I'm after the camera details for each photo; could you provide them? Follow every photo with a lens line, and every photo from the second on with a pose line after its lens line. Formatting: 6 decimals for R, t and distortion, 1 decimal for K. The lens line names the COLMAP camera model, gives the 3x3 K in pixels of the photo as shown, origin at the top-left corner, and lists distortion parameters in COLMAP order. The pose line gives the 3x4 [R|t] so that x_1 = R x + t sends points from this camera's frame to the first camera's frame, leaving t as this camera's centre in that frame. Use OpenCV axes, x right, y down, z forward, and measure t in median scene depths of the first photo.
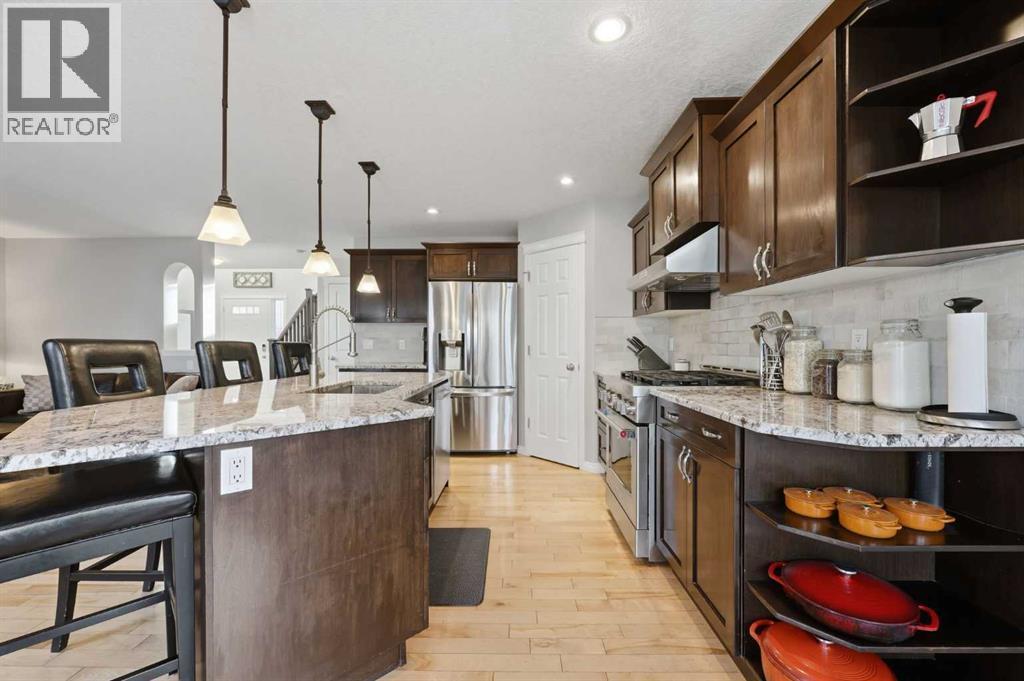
lens RADIAL K [[412.3, 0, 520.7], [0, 412.3, 342.8], [0, 0, 1]] dist [-0.002687, 0.000593]
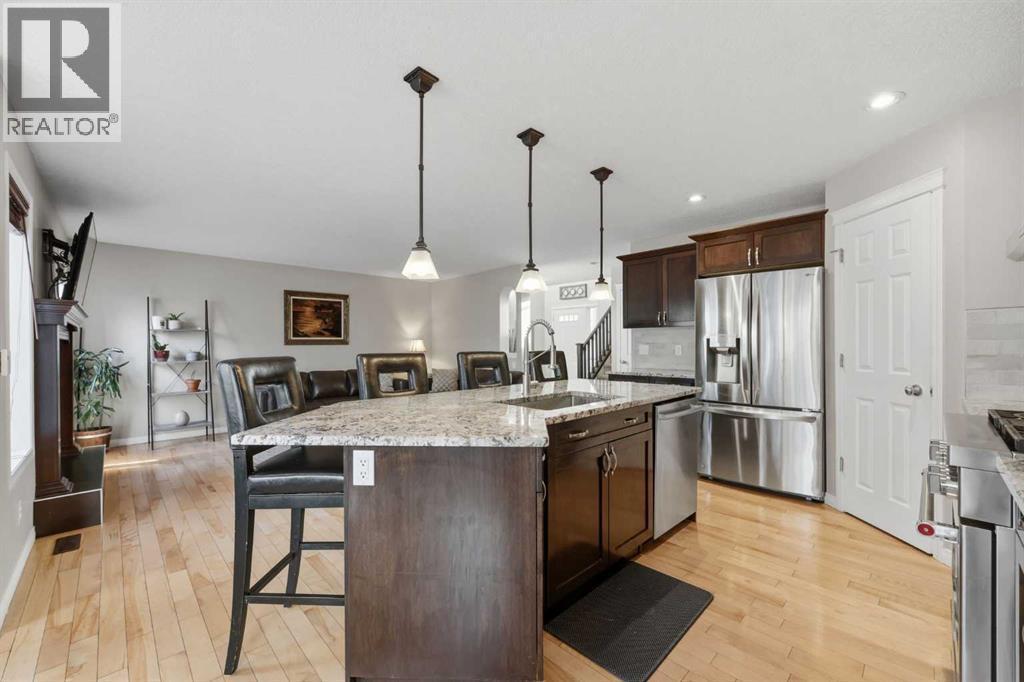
lens RADIAL K [[412.3, 0, 513.6], [0, 412.3, 342.6], [0, 0, 1]] dist [-0.002687, 0.000593]
pose [[0.701599, -0.006047, -0.712546, 0.128592], [0.006817, 0.999975, -0.001774, -0.015787], [0.712539, -0.003613, 0.701623, 0.111842]]
